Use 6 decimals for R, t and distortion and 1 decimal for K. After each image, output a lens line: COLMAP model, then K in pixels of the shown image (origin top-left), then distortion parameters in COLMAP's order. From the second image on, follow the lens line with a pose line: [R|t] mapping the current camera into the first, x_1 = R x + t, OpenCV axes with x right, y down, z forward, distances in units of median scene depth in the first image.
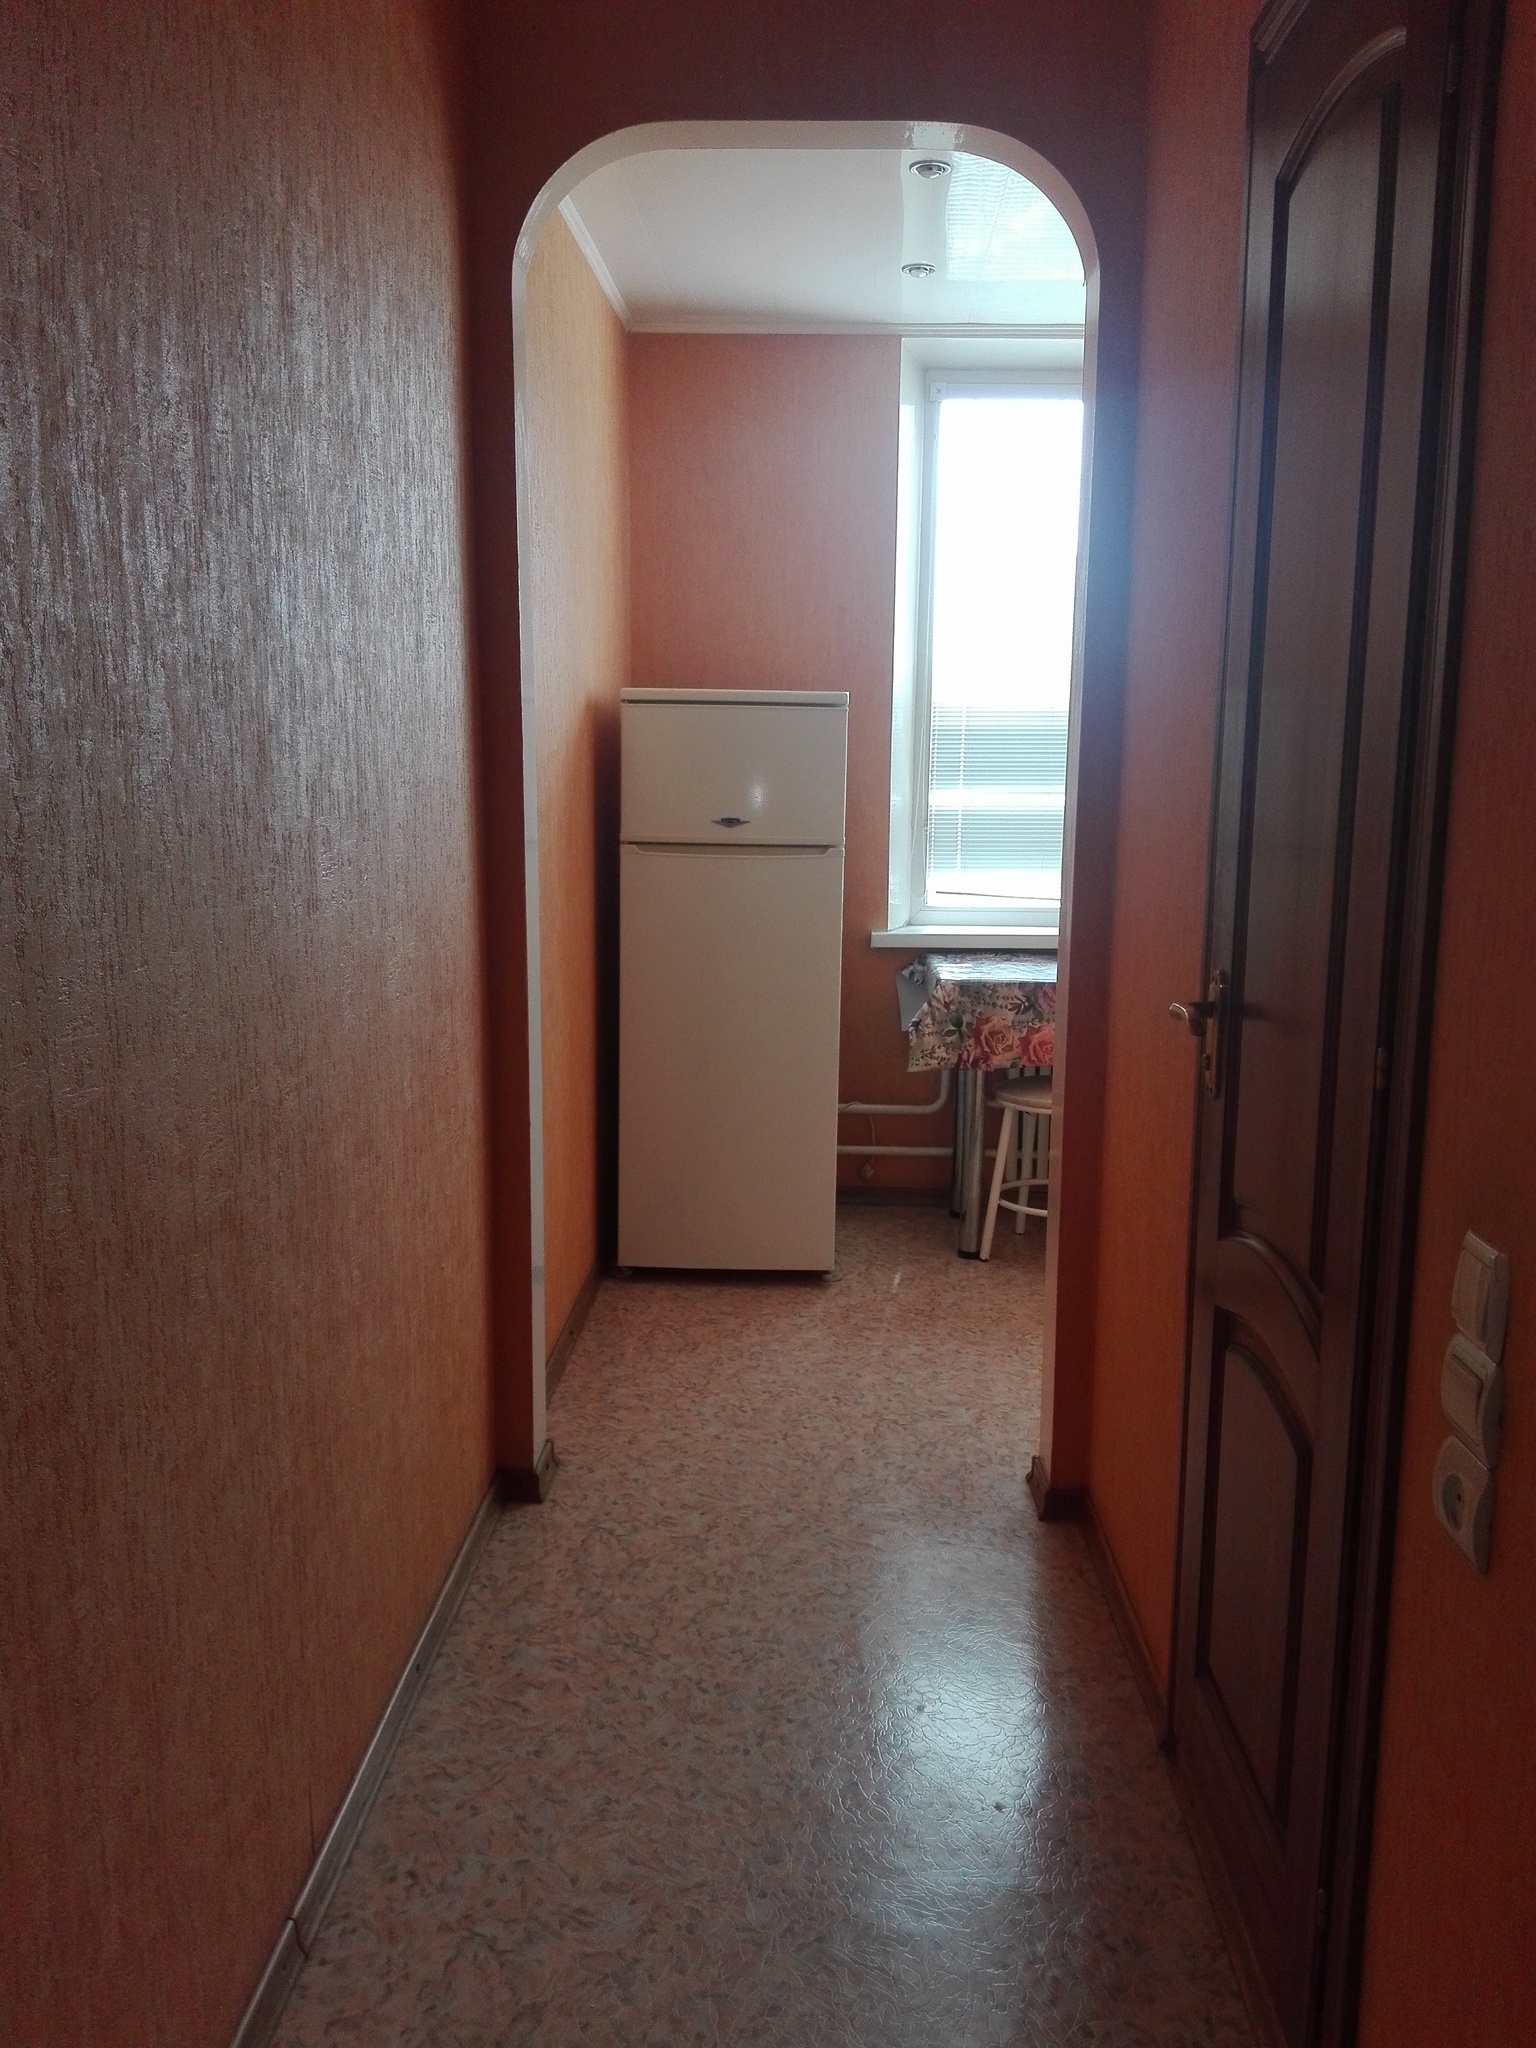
lens RADIAL K [[1699.9, 0, 767.8], [0, 1699.9, 1020.2], [0, 0, 1]] dist [0.064425, -0.096510]
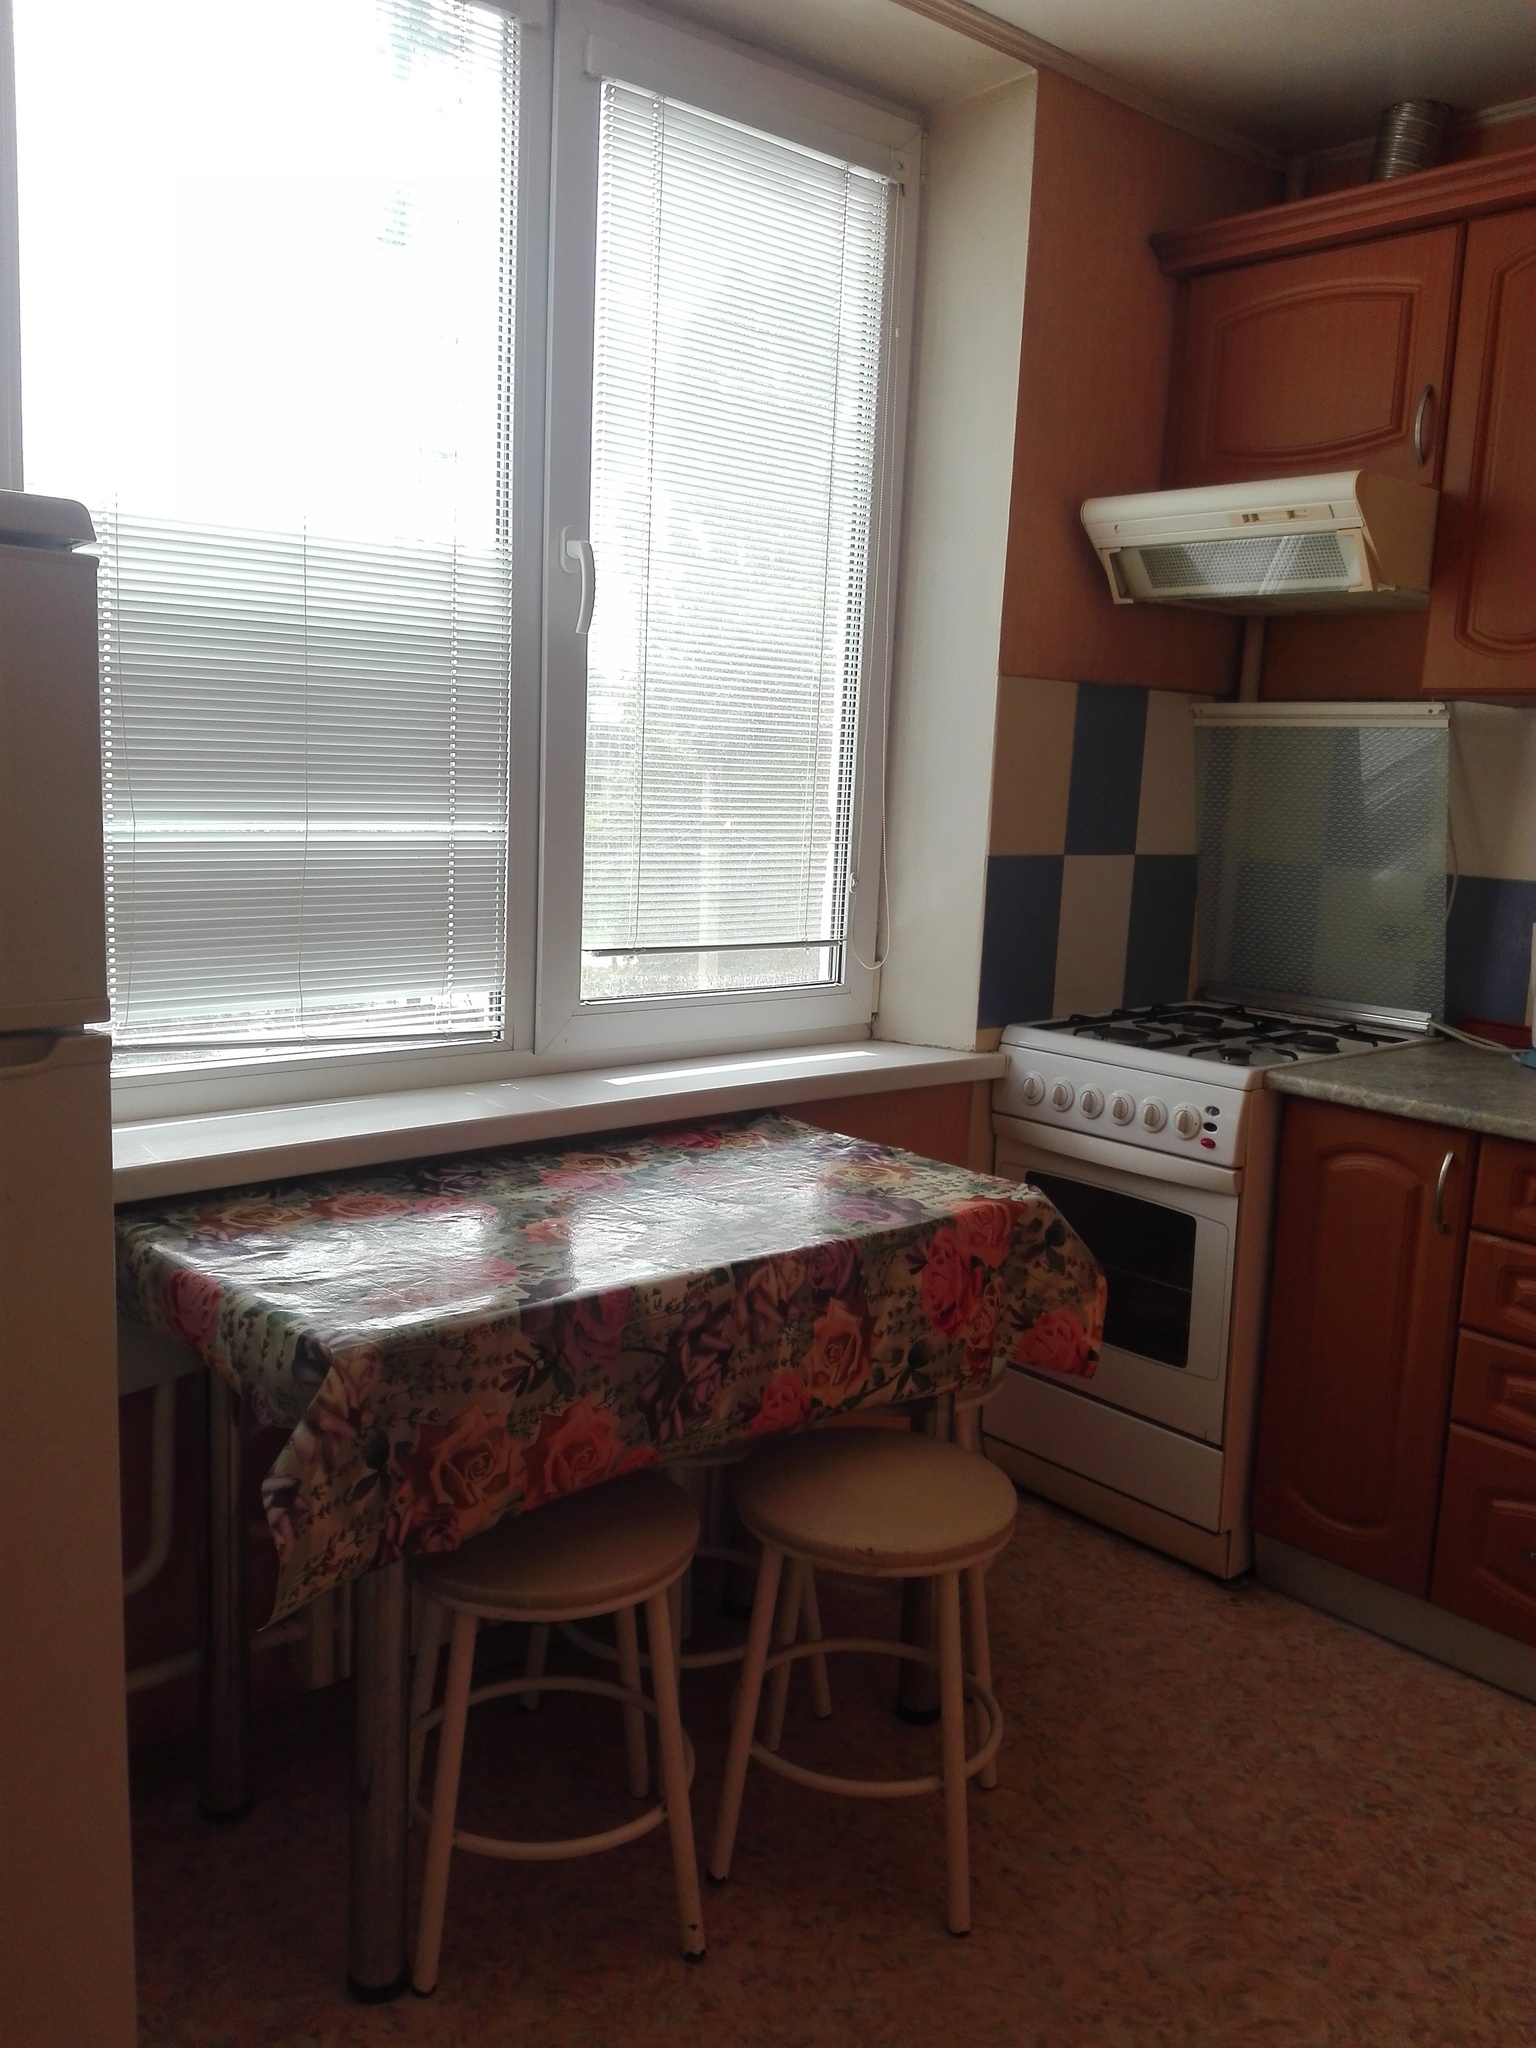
lens RADIAL K [[1699.9, 0, 767.0], [0, 1699.9, 1031.9], [0, 0, 1]] dist [0.064425, -0.096510]
pose [[0.712523, -0.098871, 0.694648, -0.076246], [0.078850, 0.995034, 0.060747, -0.105099], [-0.697204, 0.011489, 0.716780, 0.677048]]
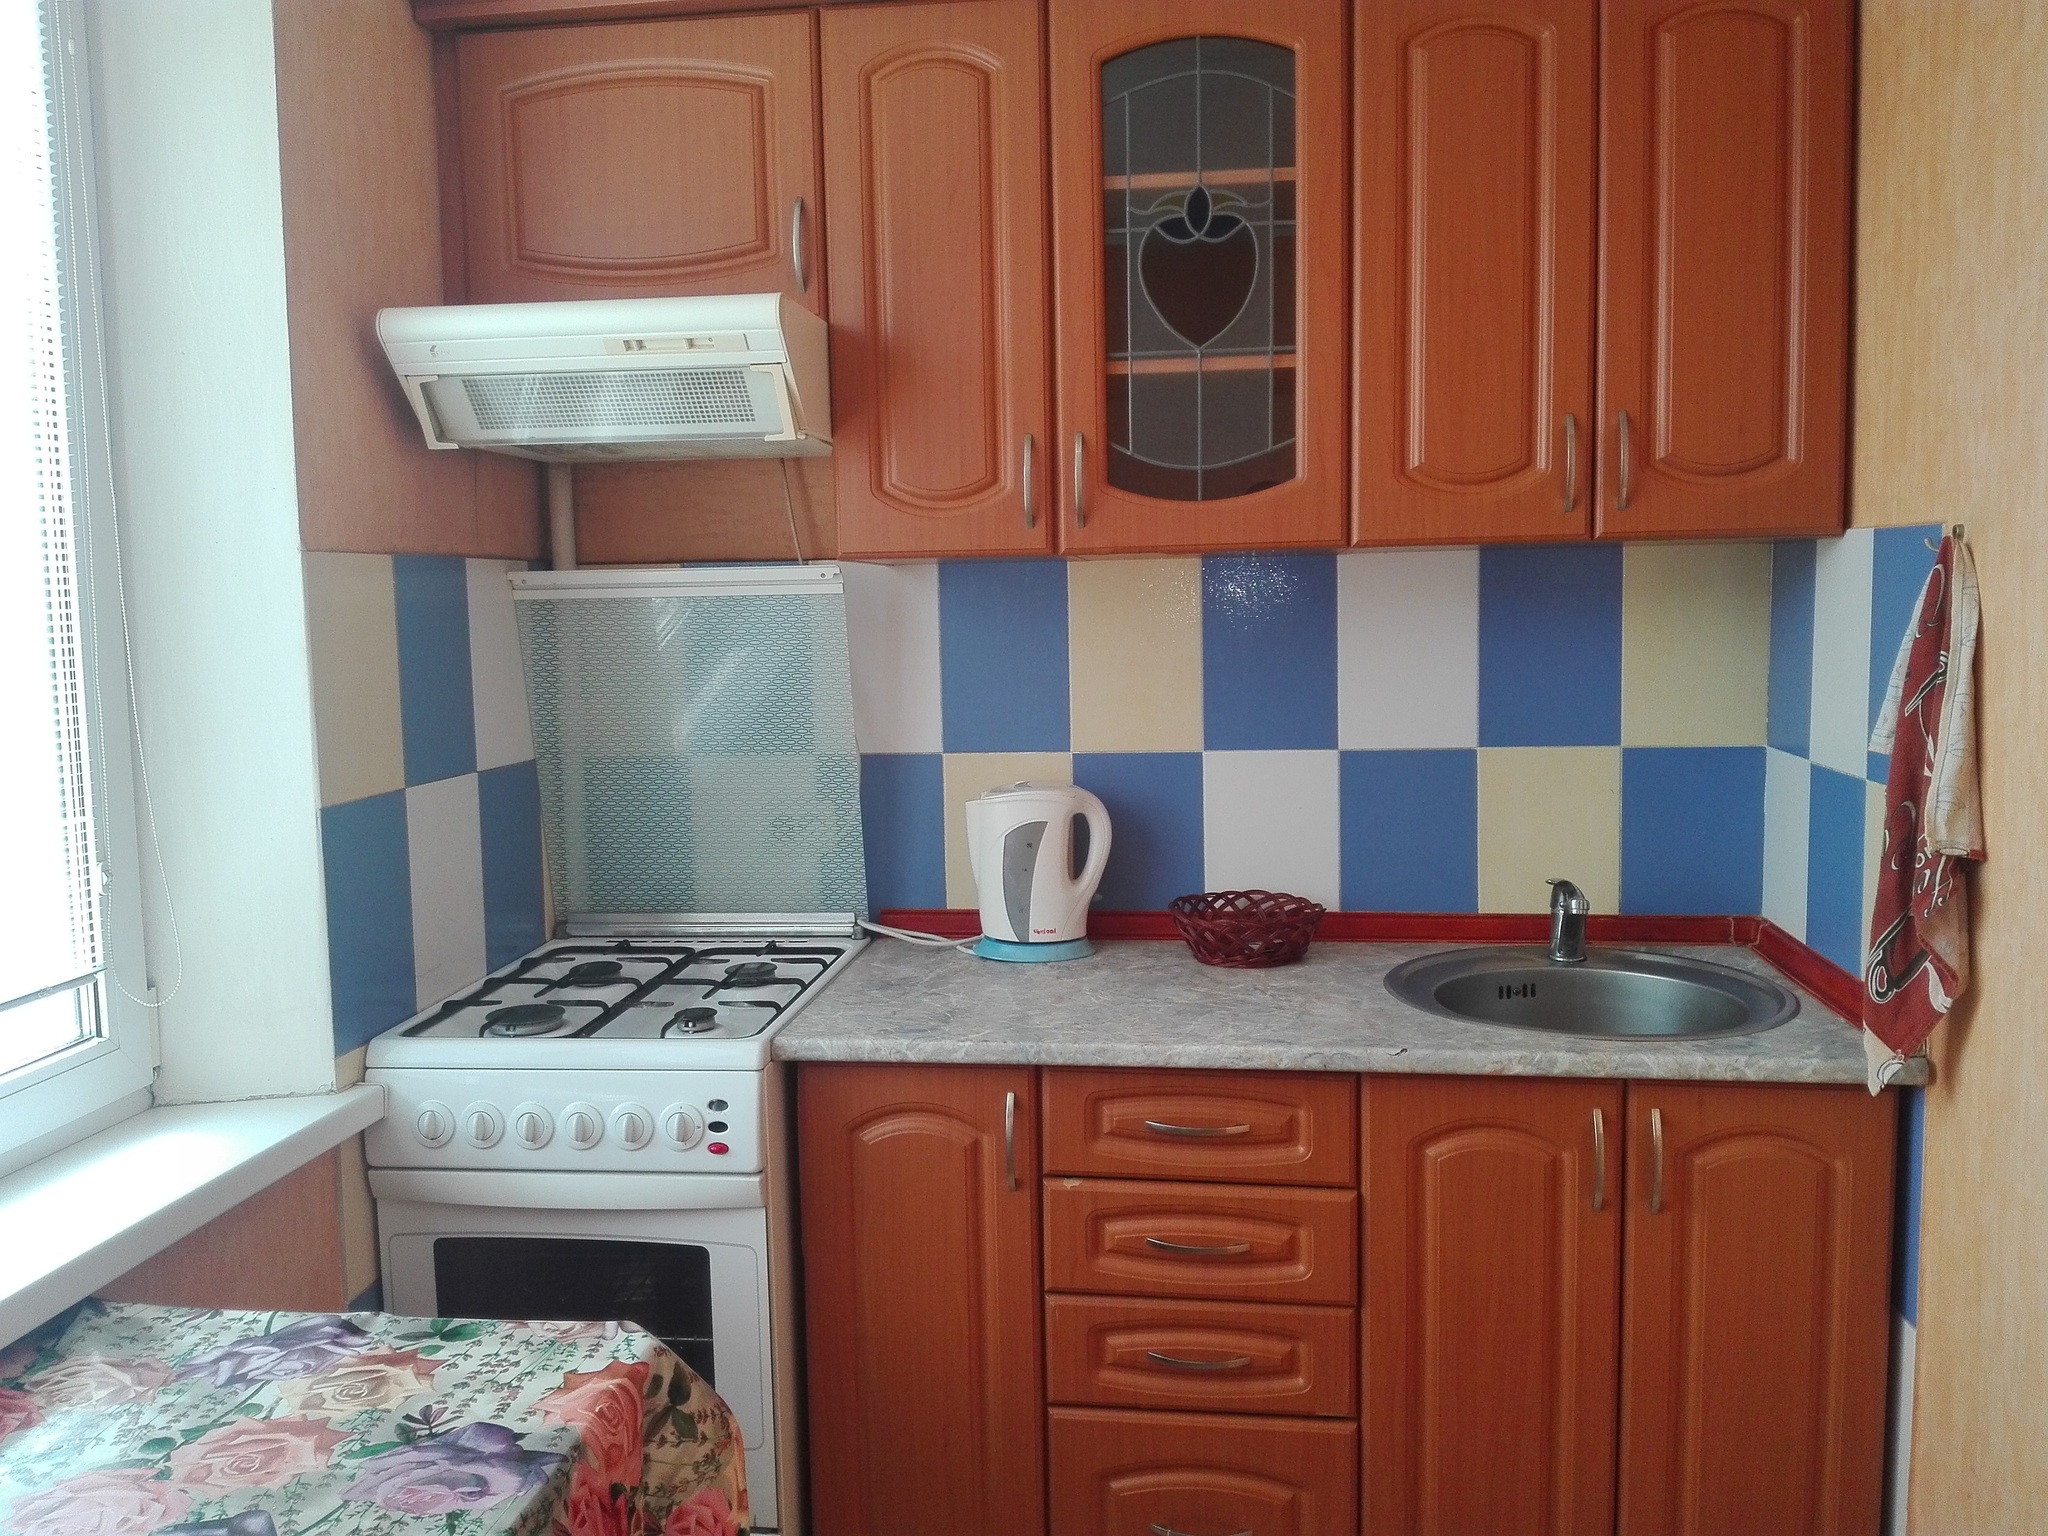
lens RADIAL K [[1699.9, 0, 1034.0], [0, 1699.9, 759.7], [0, 0, 1]] dist [0.064425, -0.096510]
pose [[0.072670, -0.114454, 0.990767, 0.003508], [0.177154, 0.979078, 0.100110, -0.147286], [-0.981497, 0.168243, 0.091425, 0.842456]]
